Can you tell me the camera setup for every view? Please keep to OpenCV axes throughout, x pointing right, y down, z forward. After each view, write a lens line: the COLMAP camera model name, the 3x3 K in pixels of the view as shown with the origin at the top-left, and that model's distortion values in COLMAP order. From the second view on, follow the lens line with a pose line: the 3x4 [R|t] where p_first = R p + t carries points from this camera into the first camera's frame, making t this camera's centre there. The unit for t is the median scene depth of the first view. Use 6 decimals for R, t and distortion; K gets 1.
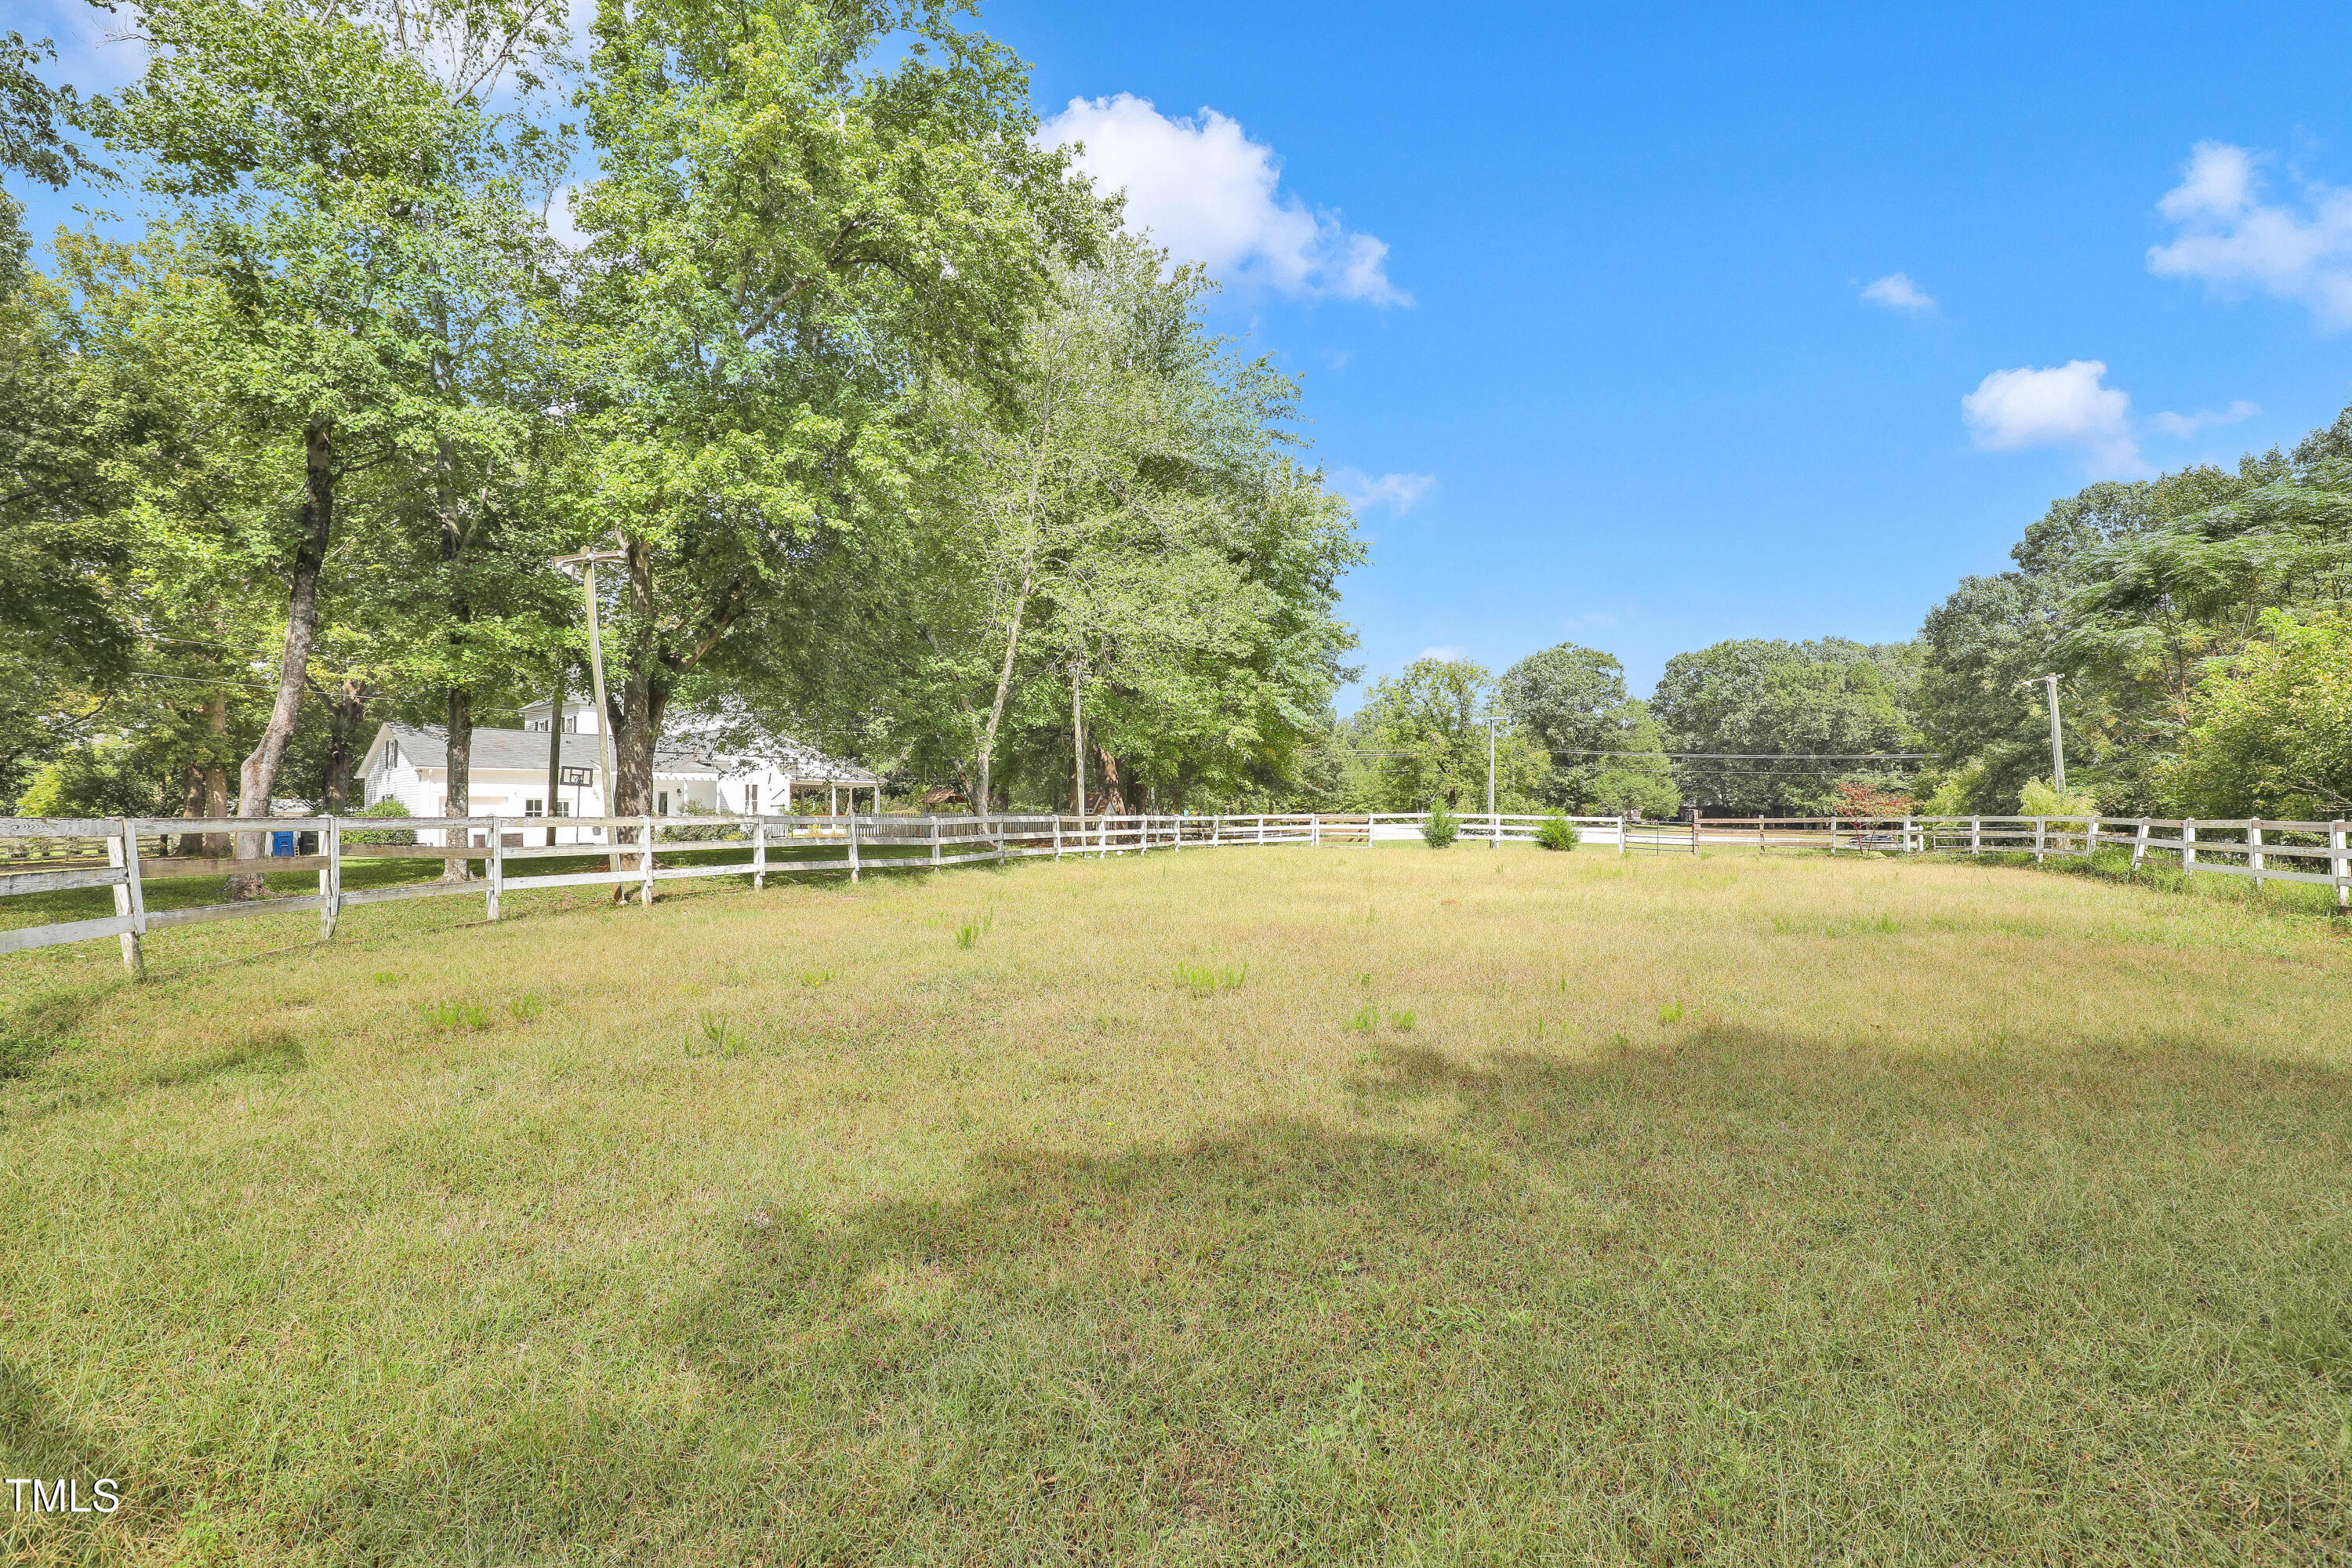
lens RADIAL K [[1093.6, 0, 1198.0], [0, 1093.6, 778.8], [0, 0, 1]] dist [-0.020394, -0.000094]
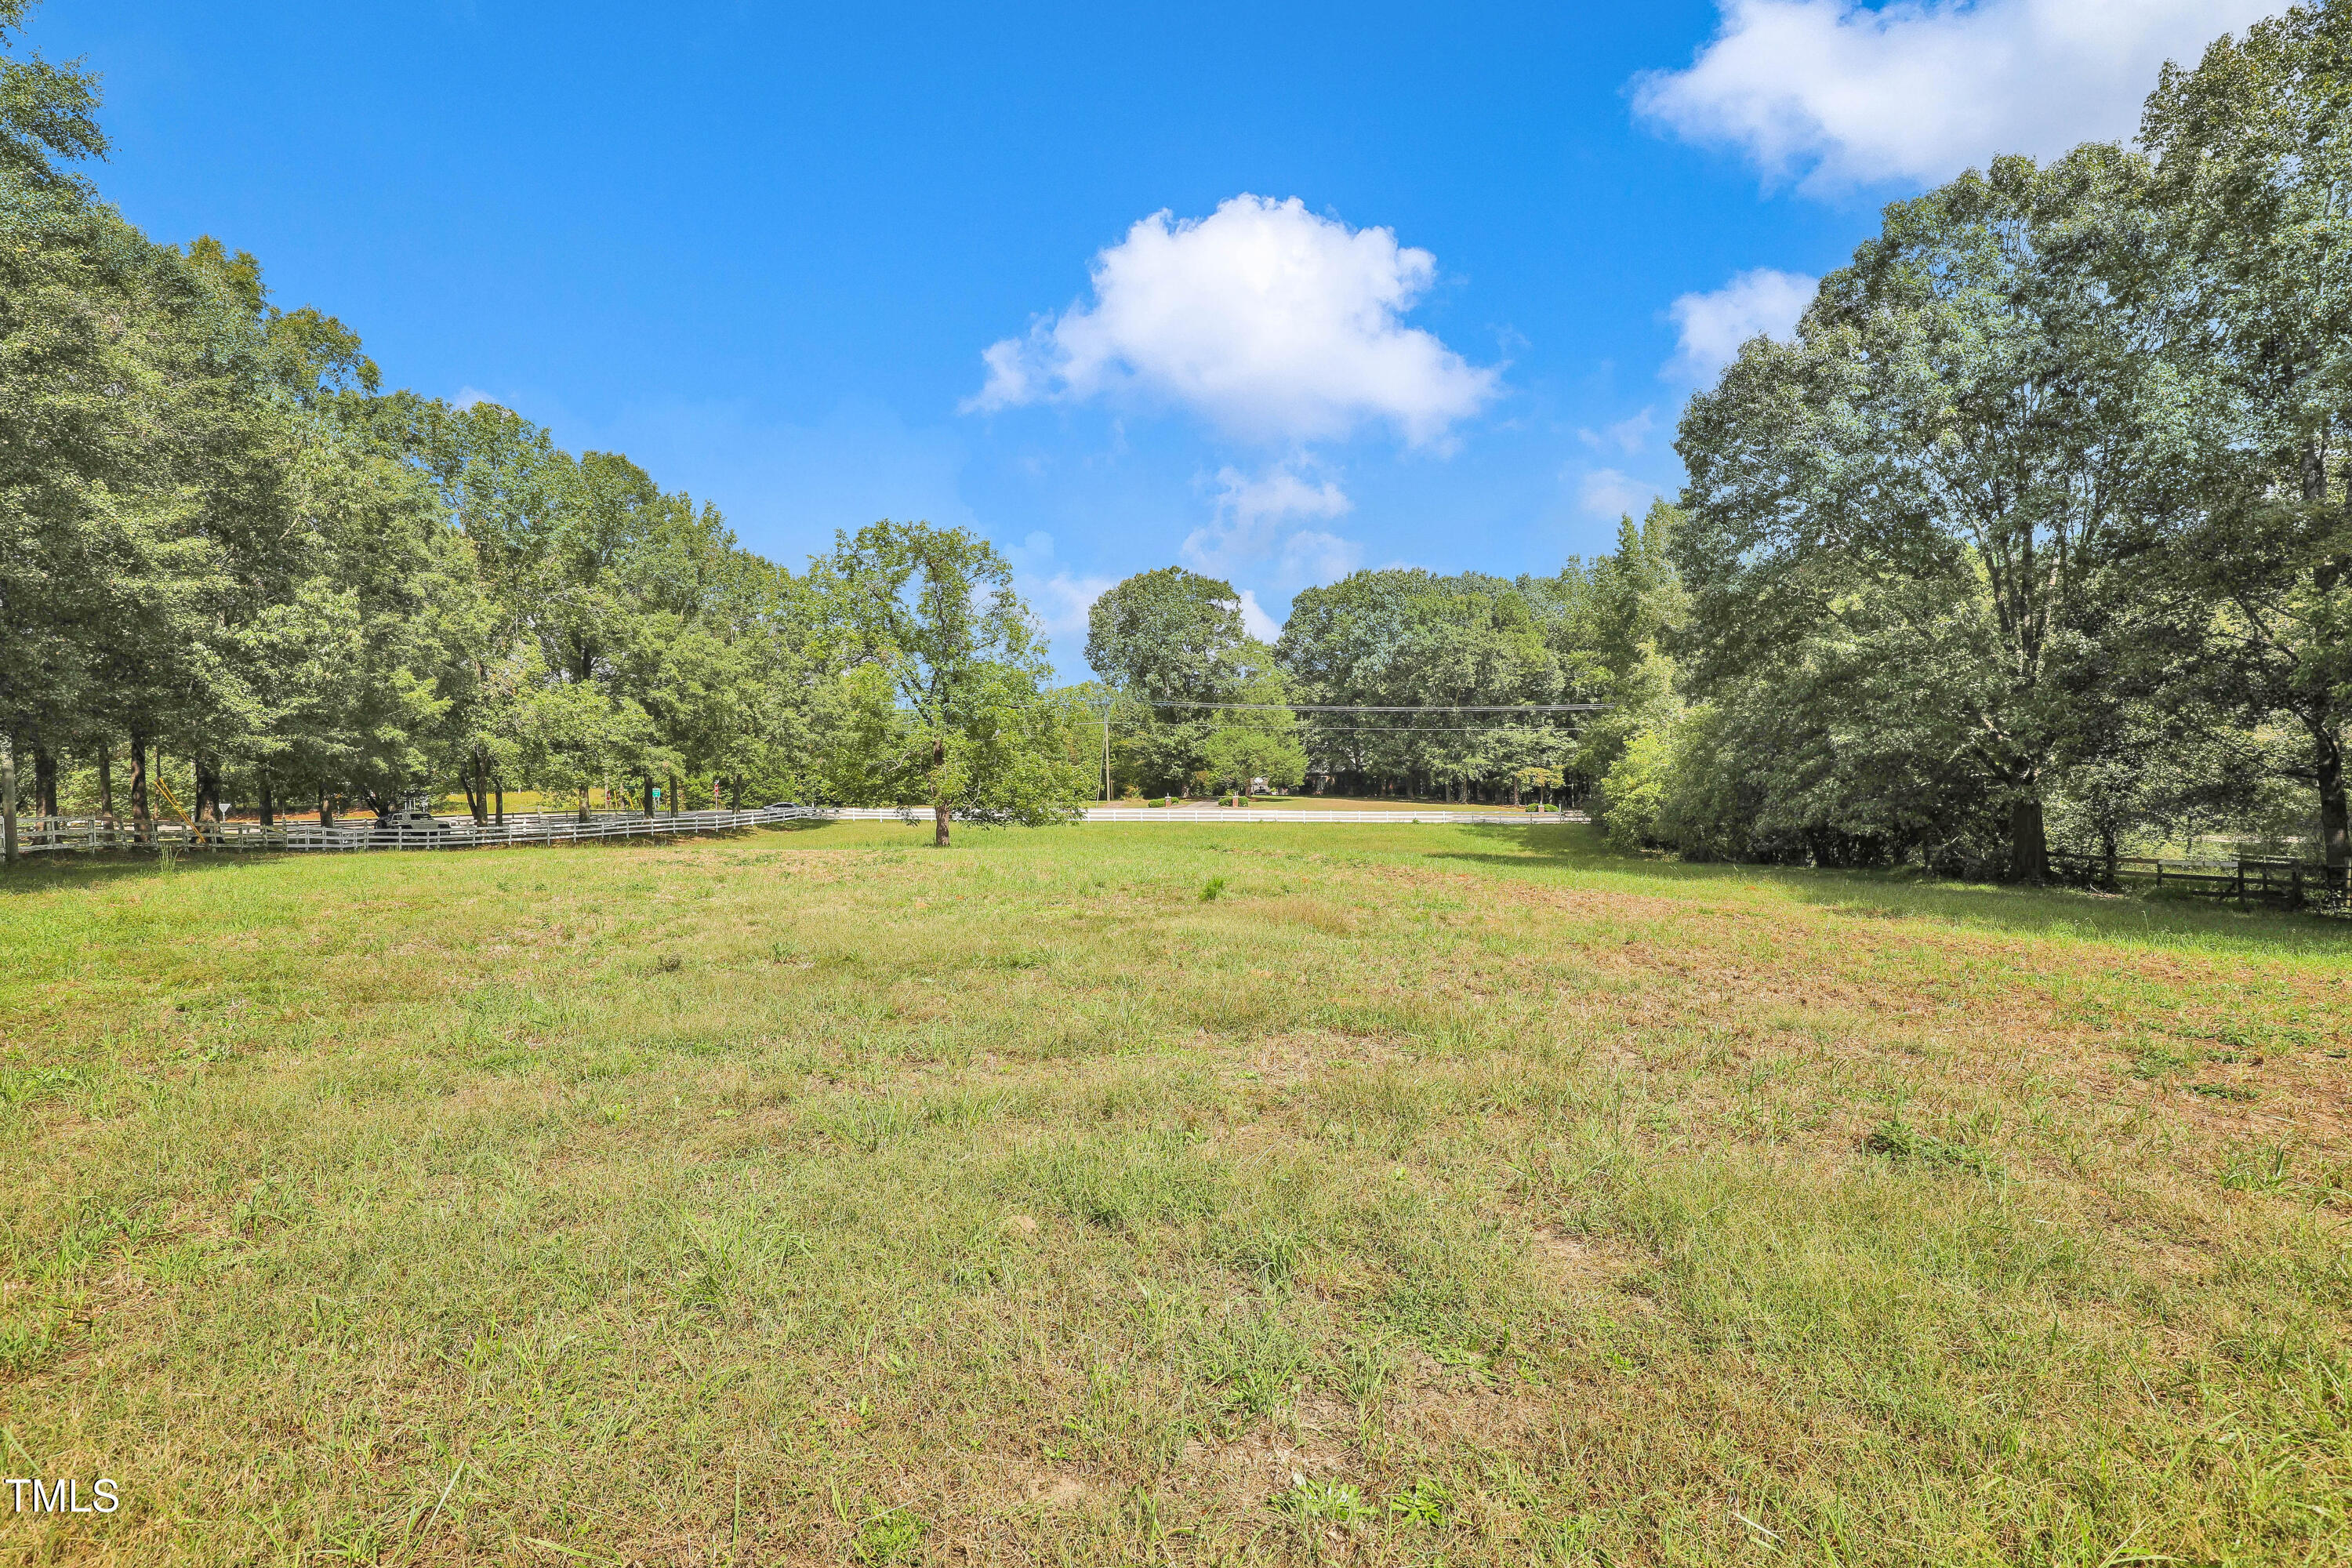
lens RADIAL K [[1093.6, 0, 1258.1], [0, 1093.6, 774.8], [0, 0, 1]] dist [-0.020394, -0.000094]
pose [[0.937361, -0.013794, 0.348085, 0.136132], [0.006336, 0.999726, 0.022554, 0.009123], [-0.348301, -0.018936, 0.937192, 0.273141]]
